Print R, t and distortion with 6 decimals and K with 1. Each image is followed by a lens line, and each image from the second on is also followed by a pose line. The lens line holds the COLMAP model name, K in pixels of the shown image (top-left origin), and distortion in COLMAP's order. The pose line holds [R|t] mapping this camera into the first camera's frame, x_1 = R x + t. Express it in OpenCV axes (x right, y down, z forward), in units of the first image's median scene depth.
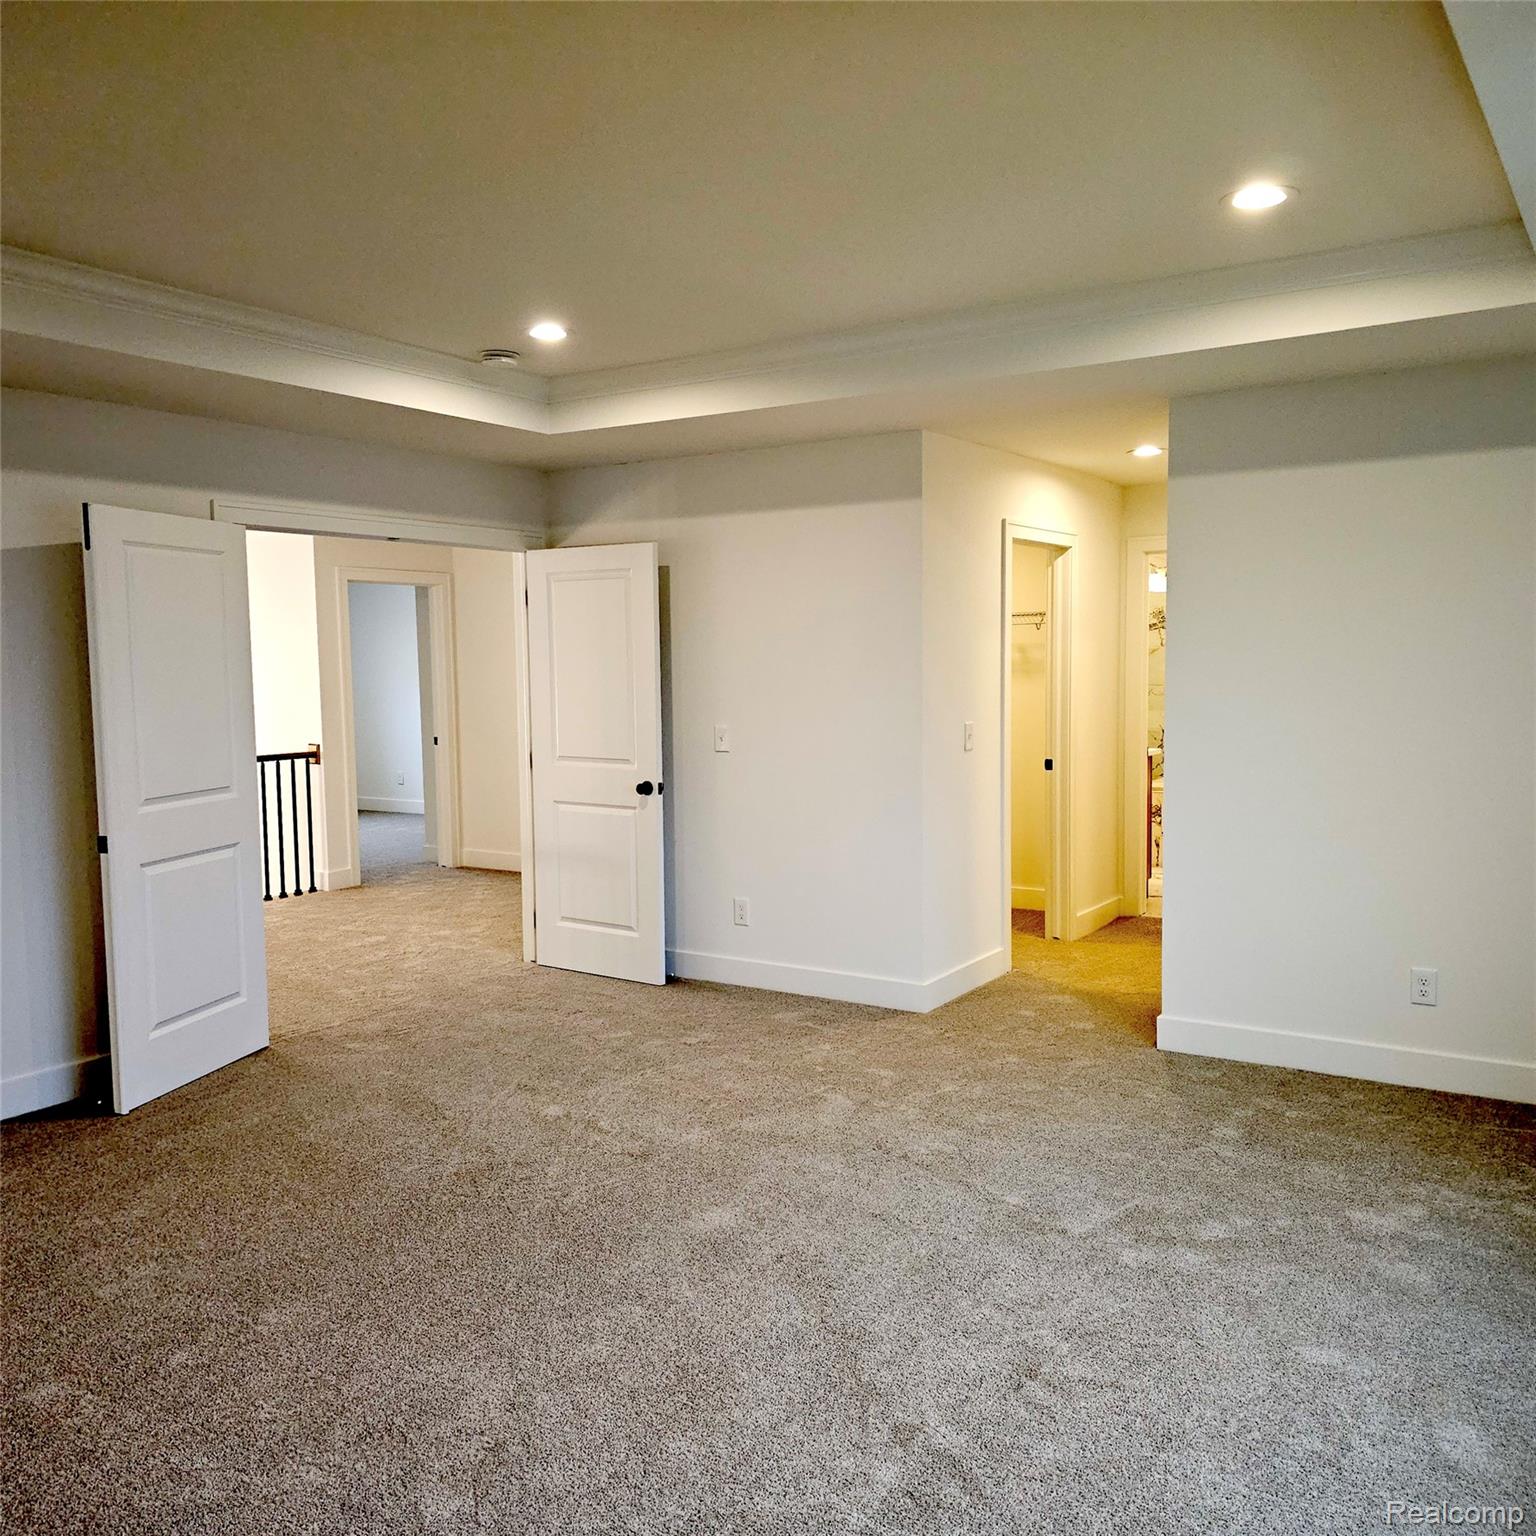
lens RADIAL K [[1369.7, 0, 790.8], [0, 1369.7, 748.9], [0, 0, 1]] dist [0.076607, -0.098676]
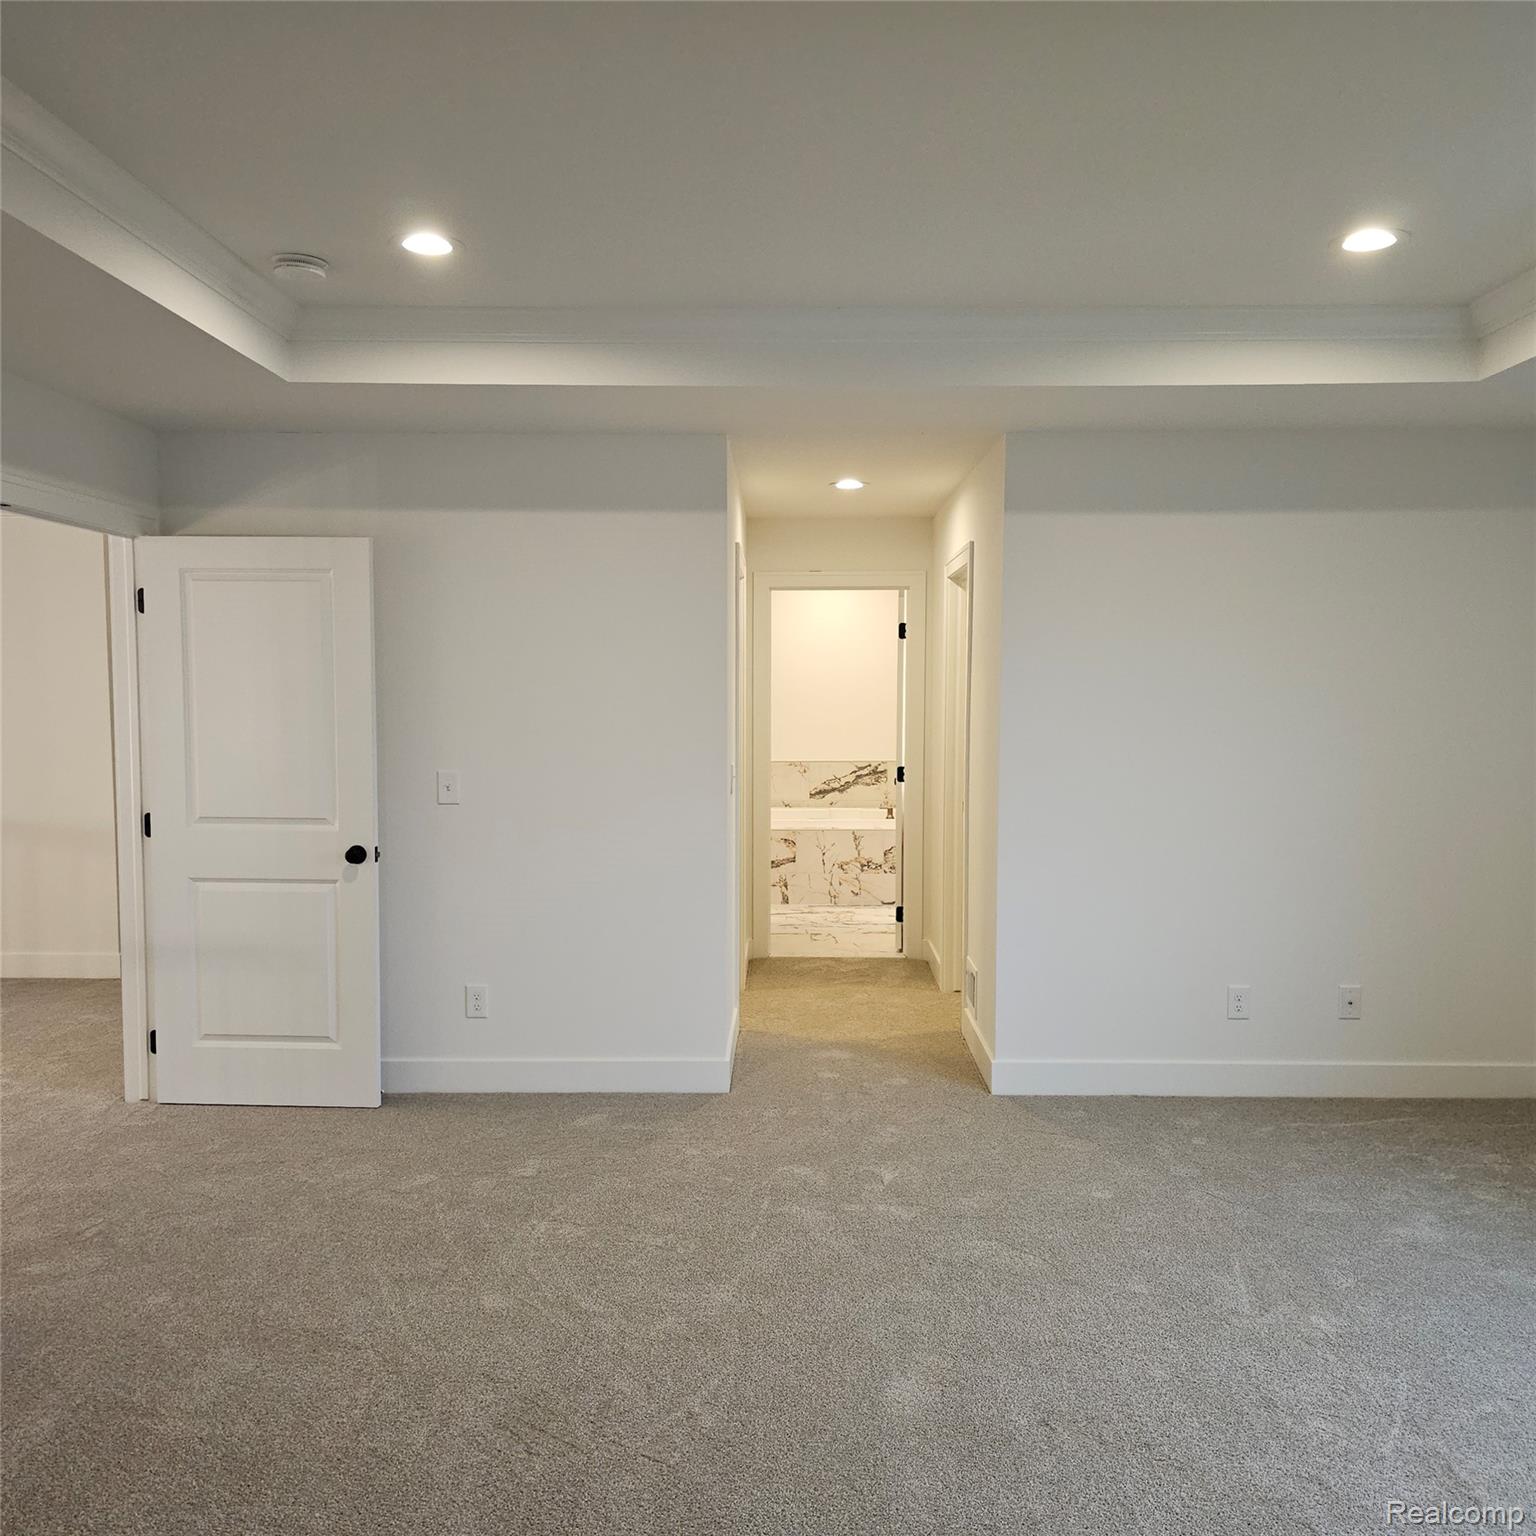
lens RADIAL K [[1369.7, 0, 774.1], [0, 1369.7, 769.9], [0, 0, 1]] dist [0.076607, -0.098676]
pose [[0.842765, -0.017783, 0.537988, -0.331825], [0.023025, 0.999730, -0.003022, -0.011631], [-0.537789, 0.014934, 0.842947, 0.221931]]
